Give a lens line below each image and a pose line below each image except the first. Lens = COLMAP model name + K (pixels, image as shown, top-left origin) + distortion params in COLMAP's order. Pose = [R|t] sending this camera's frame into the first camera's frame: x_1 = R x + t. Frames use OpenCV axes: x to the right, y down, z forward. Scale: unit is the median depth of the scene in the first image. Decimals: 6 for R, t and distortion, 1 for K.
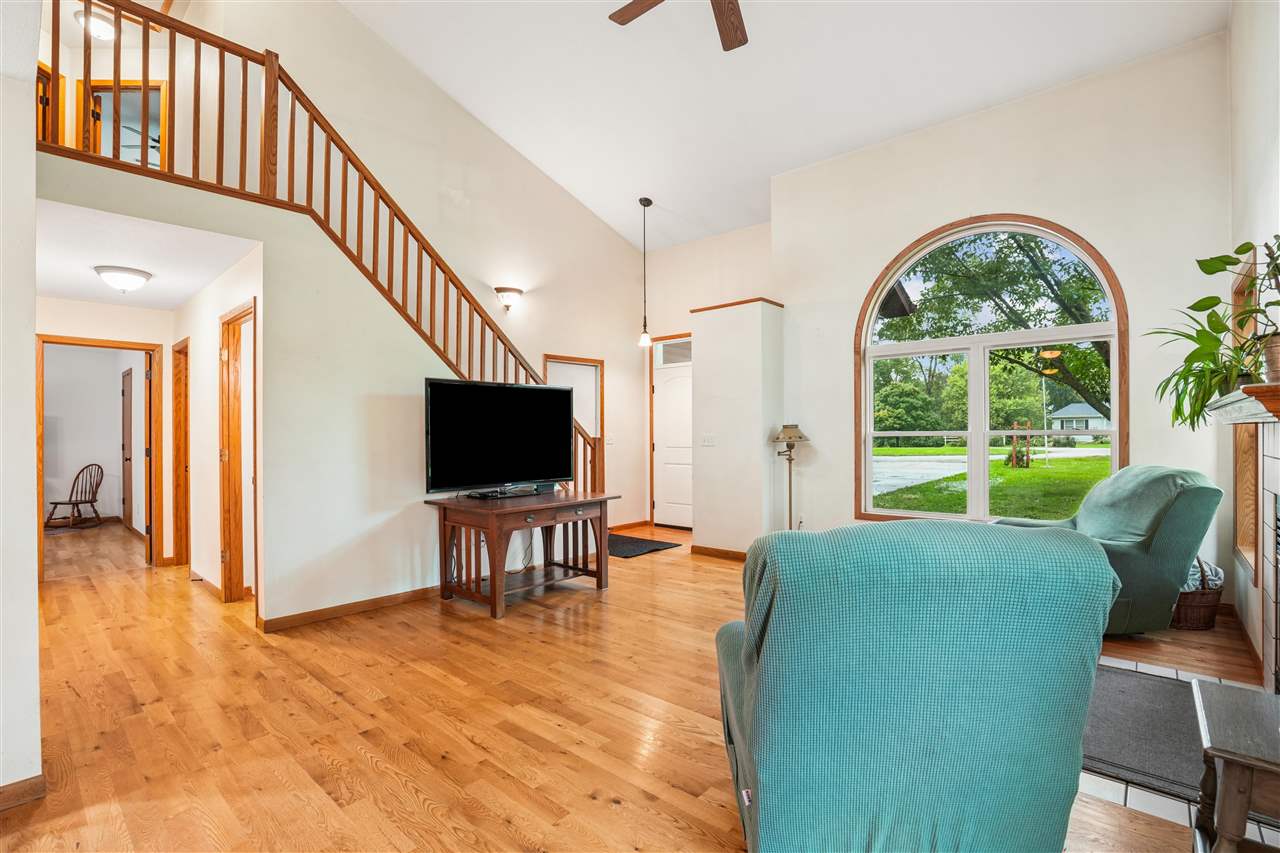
lens RADIAL K [[592.5, 0, 638.2], [0, 592.5, 433.0], [0, 0, 1]] dist [-0.050743, 0.015996]
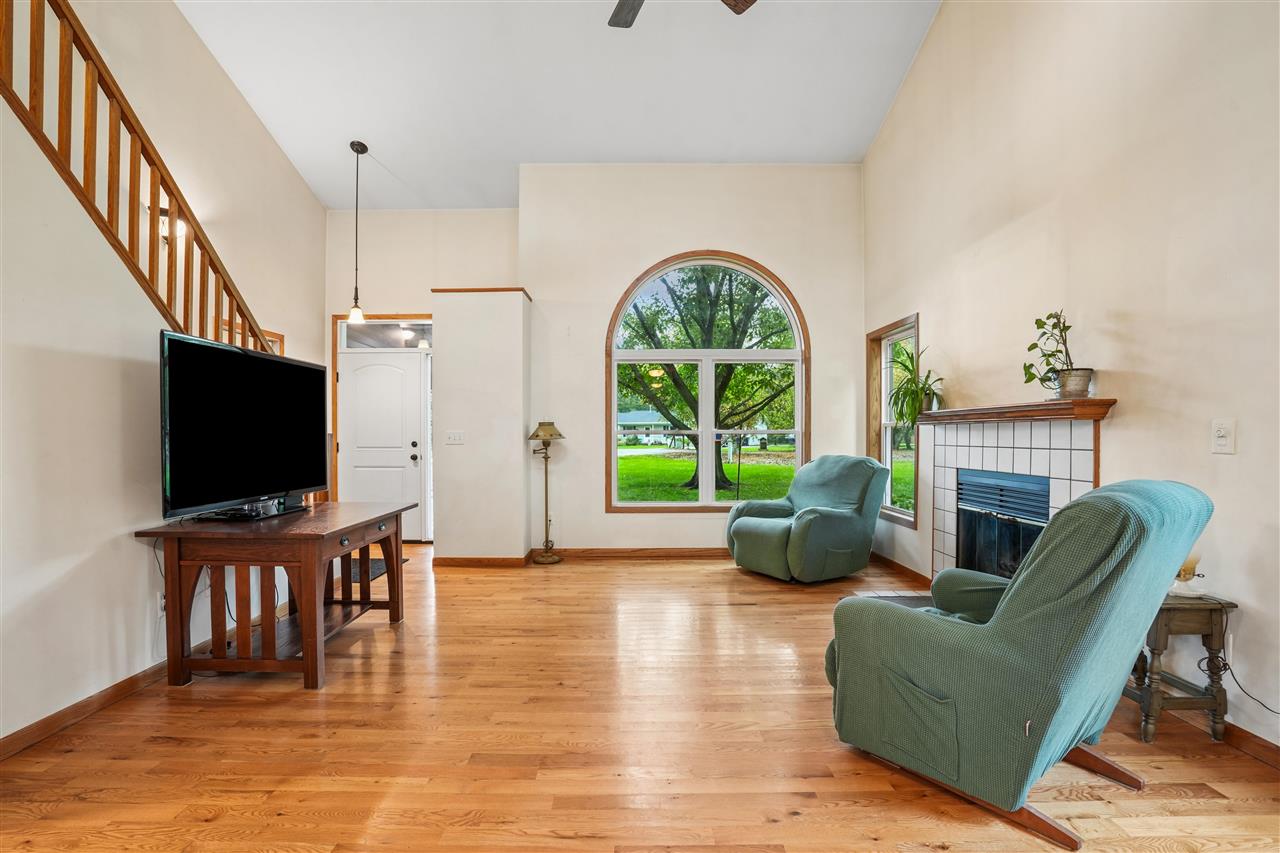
lens RADIAL K [[592.5, 0, 638.2], [0, 592.5, 433.0], [0, 0, 1]] dist [-0.050743, 0.015996]
pose [[0.742331, 0.009910, 0.669960, -0.359782], [-0.006477, 0.999950, -0.007614, 0.013190], [-0.670002, 0.001313, 0.742358, 0.200352]]
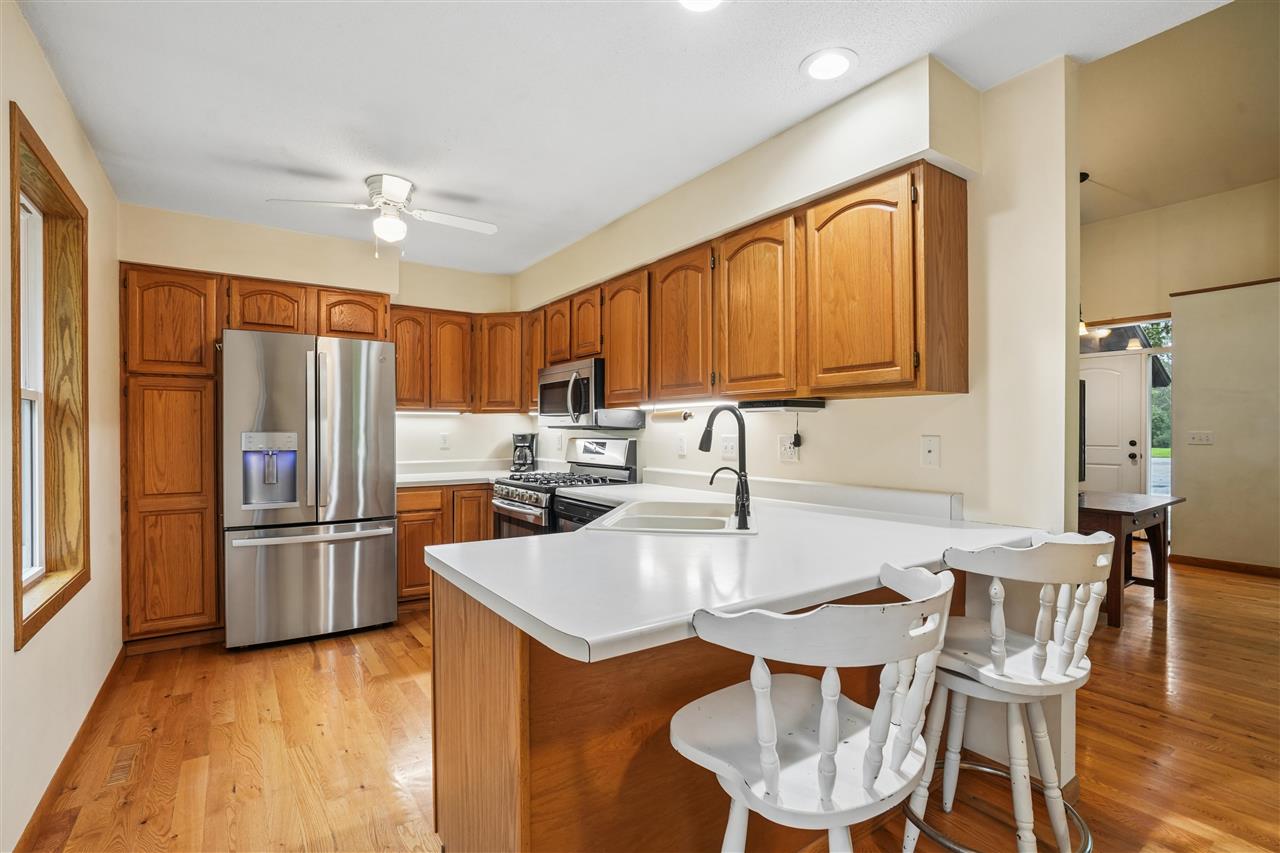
lens RADIAL K [[592.5, 0, 638.2], [0, 592.5, 433.0], [0, 0, 1]] dist [-0.050743, 0.015996]
pose [[0.971147, 0.005248, -0.238423, -0.654762], [-0.003794, 0.999971, 0.006554, 0.003100], [0.238450, -0.005460, 0.971139, -0.053970]]
